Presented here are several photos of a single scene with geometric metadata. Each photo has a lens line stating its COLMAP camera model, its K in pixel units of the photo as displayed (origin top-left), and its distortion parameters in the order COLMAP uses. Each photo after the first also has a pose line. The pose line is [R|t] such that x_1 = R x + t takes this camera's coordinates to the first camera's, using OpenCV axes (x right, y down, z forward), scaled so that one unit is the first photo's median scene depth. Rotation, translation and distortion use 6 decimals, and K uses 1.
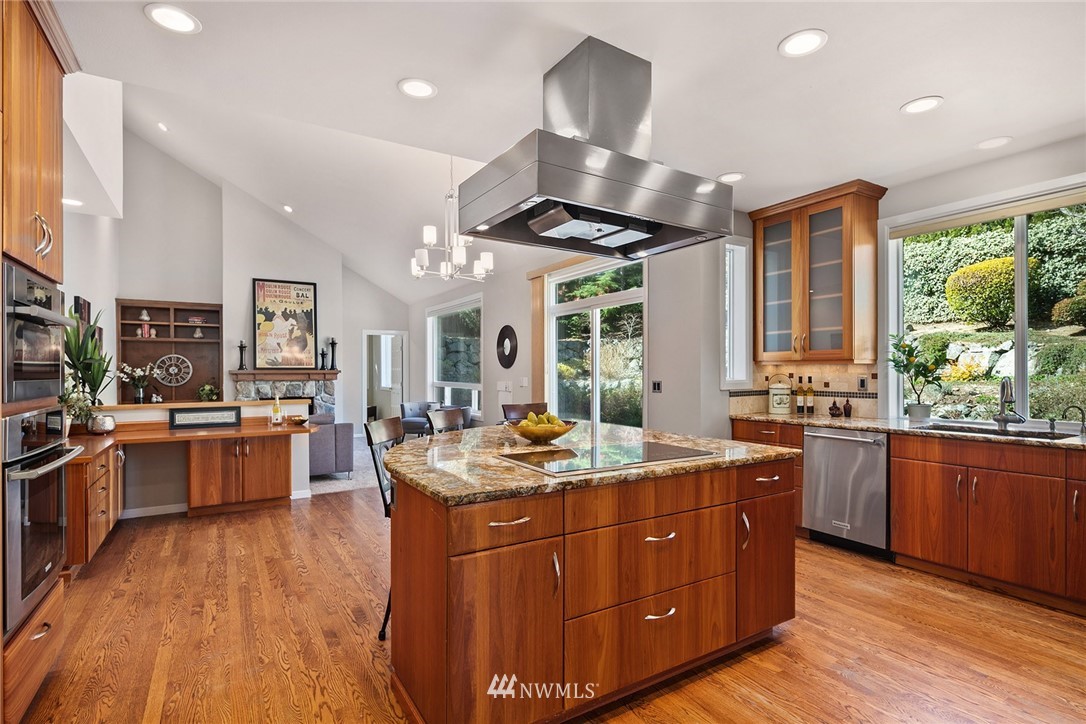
lens RADIAL K [[530.2, 0, 546.3], [0, 530.2, 373.9], [0, 0, 1]] dist [0.005292, 0.000639]
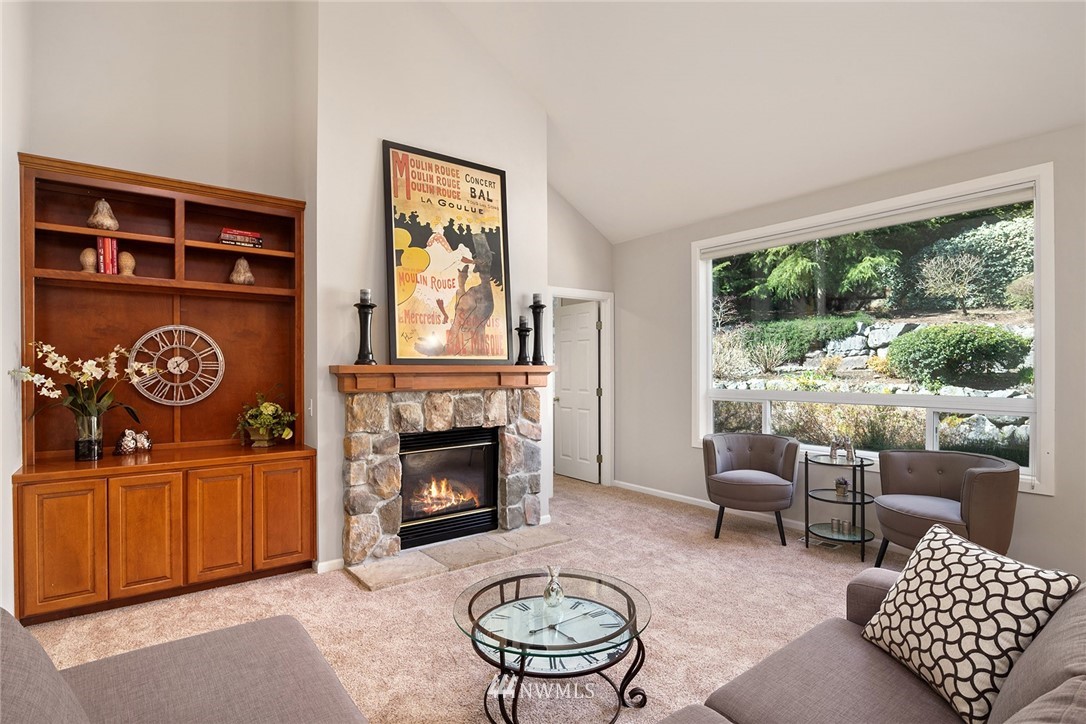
lens RADIAL K [[530.2, 0, 532.9], [0, 530.2, 365.9], [0, 0, 1]] dist [0.005292, 0.000639]
pose [[0.995686, 0.001210, 0.092775, -0.481880], [-0.000262, 0.999948, -0.010229, -0.002541], [-0.092783, 0.010160, 0.995635, 0.592298]]
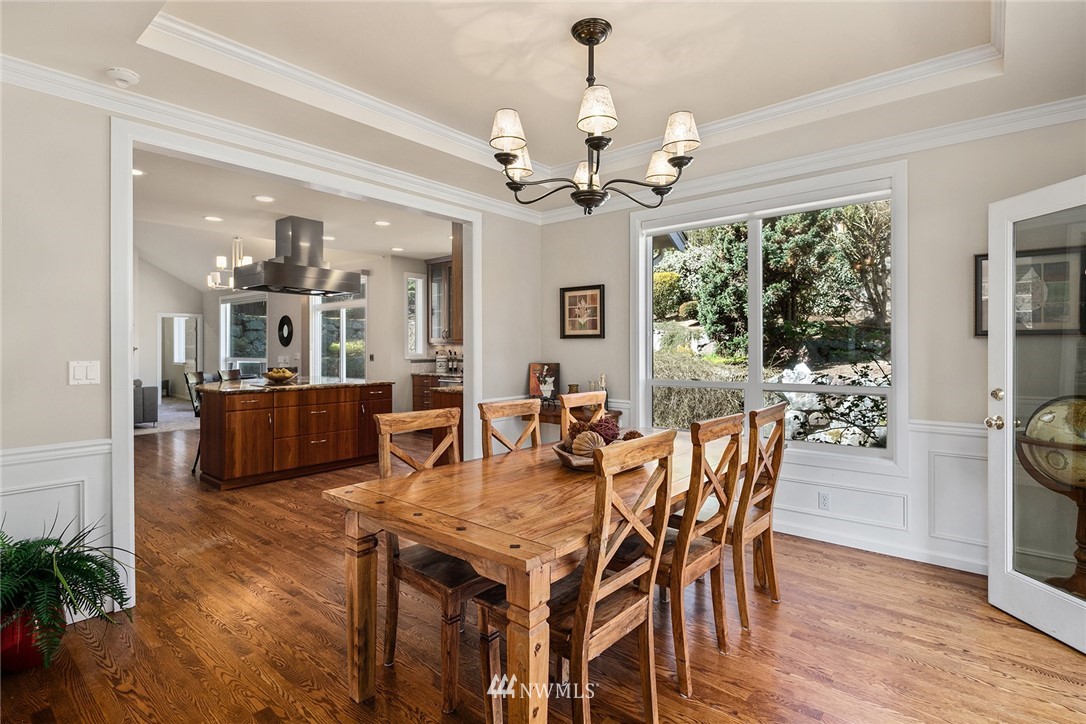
lens RADIAL K [[530.2, 0, 539.5], [0, 530.2, 345.4], [0, 0, 1]] dist [0.005292, 0.000639]
pose [[0.950301, 0.001844, 0.311327, 0.168439], [0.001941, 0.999928, -0.011849, 0.004885], [-0.311326, 0.011864, 0.950229, -0.711390]]
